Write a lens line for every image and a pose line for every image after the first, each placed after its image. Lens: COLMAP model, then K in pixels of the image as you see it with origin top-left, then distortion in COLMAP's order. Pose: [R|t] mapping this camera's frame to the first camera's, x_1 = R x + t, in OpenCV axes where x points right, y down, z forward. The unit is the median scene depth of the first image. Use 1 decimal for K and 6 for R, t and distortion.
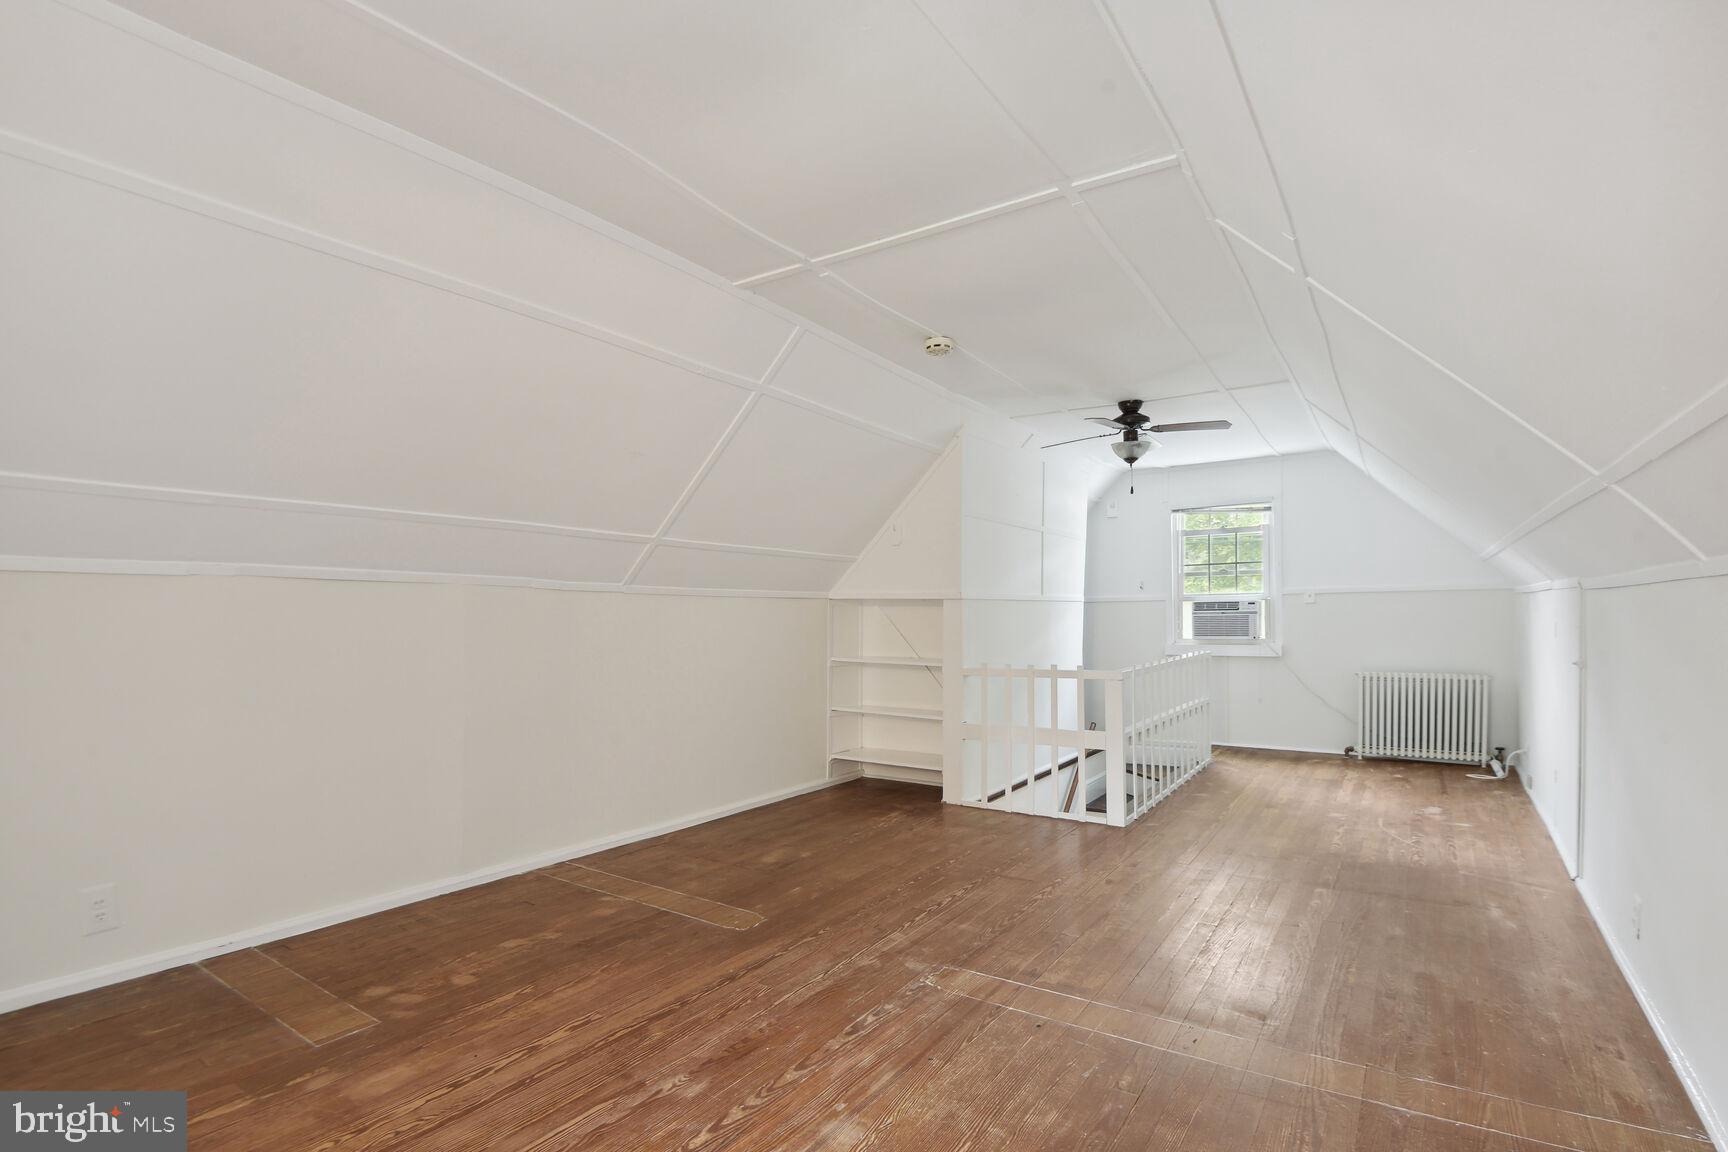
lens RADIAL K [[810.6, 0, 887.8], [0, 810.6, 578.8], [0, 0, 1]] dist [-0.013632, -0.000417]
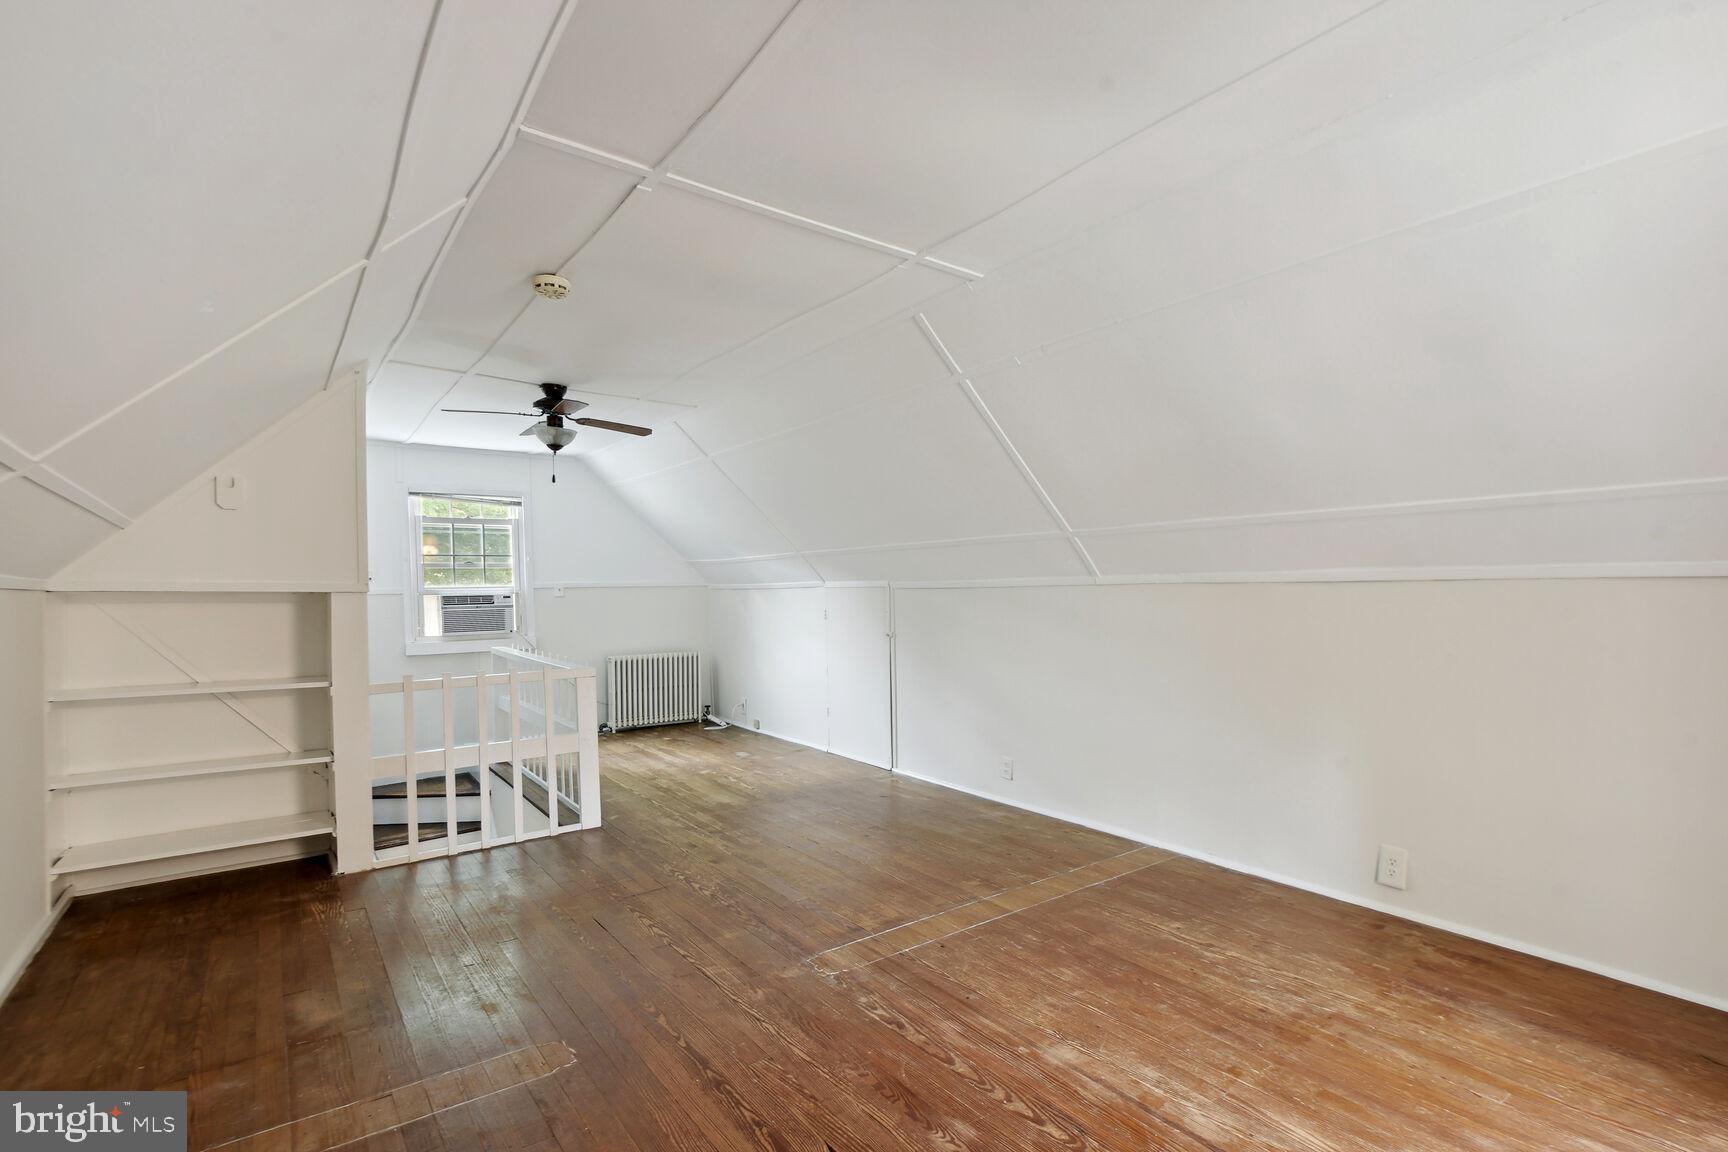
lens RADIAL K [[818.7, 0, 864.0], [0, 818.7, 576.0], [0, 0, 1]] dist [0.022727, -0.000403]
pose [[0.354891, 0.021732, 0.934655, -0.503494], [-0.027210, 0.999546, -0.012909, 0.007969], [-0.934512, -0.020851, 0.355321, 0.335424]]
